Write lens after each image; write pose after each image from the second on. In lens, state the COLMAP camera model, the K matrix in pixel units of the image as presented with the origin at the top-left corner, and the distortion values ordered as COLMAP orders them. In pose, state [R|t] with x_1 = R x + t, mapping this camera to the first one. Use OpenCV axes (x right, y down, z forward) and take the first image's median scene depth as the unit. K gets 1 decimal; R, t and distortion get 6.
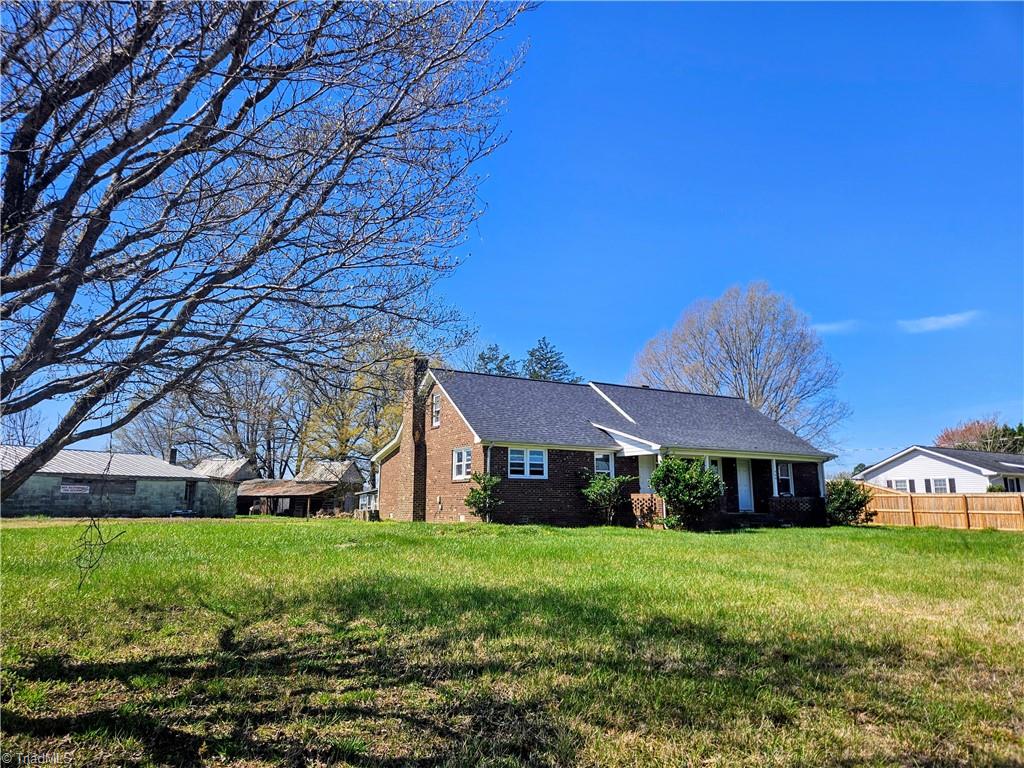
lens RADIAL K [[668.3, 0, 510.8], [0, 668.3, 369.7], [0, 0, 1]] dist [0.082319, -0.062944]
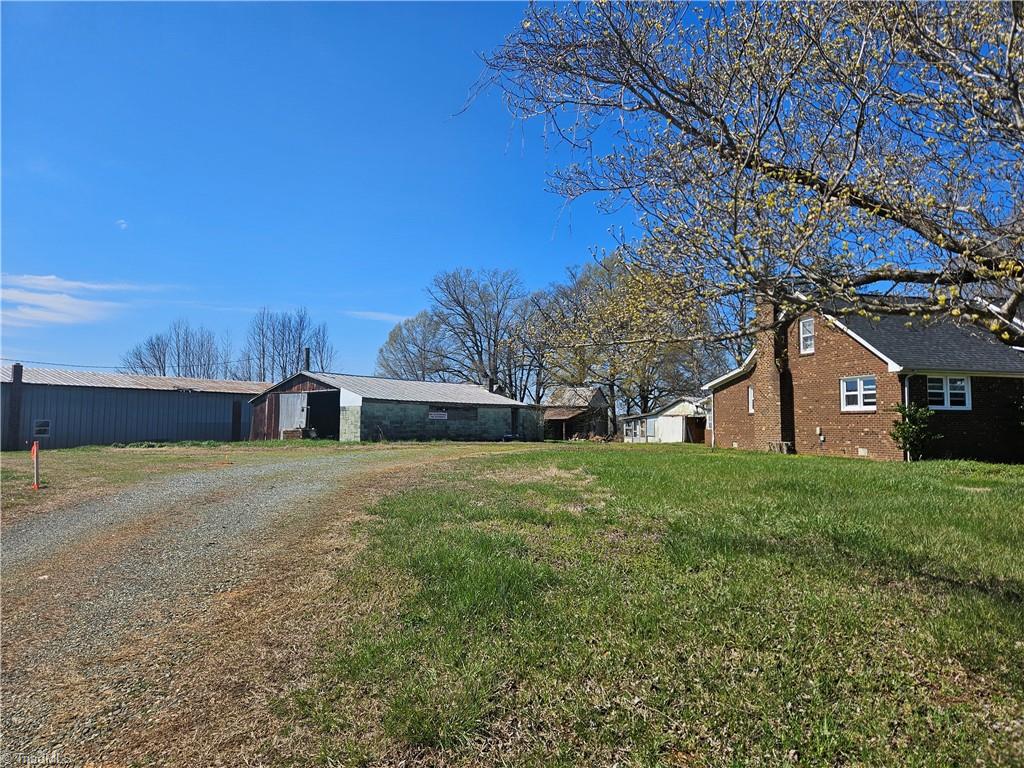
lens RADIAL K [[668.3, 0, 510.8], [0, 668.3, 369.7], [0, 0, 1]] dist [0.082319, -0.062944]
pose [[0.968579, -0.017353, -0.248099, -0.287235], [0.045622, 0.993032, 0.108653, -0.015613], [0.244485, -0.116558, 0.962622, -0.018533]]
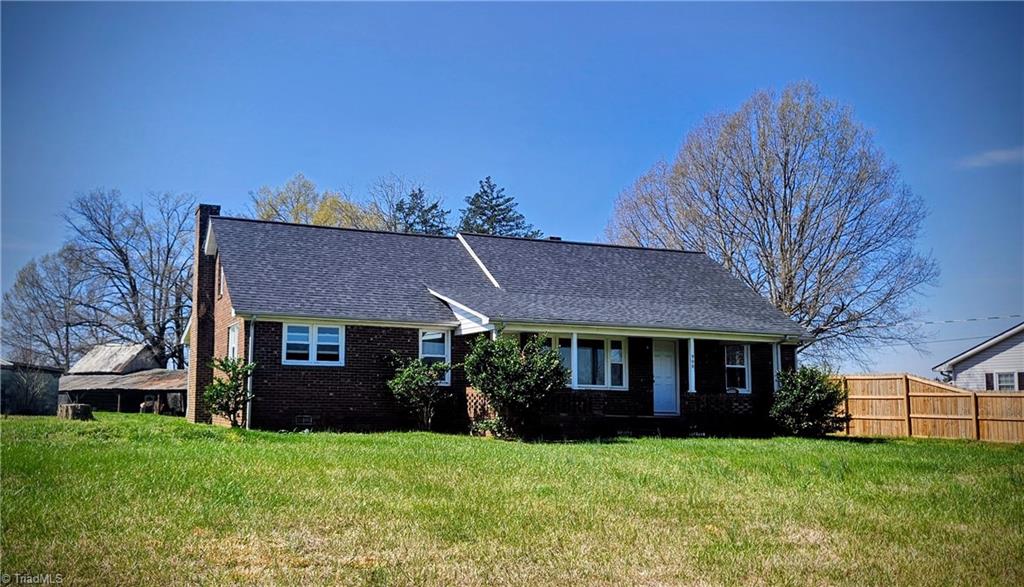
lens RADIAL K [[867.4, 0, 512.0], [0, 867.4, 293.5], [0, 0, 1]] dist [0.051756, -0.002353]
pose [[0.981455, -0.012094, -0.191311, 0.380533], [0.024424, 0.997763, 0.062223, 0.028817], [0.190130, -0.065742, 0.979555, 0.113932]]
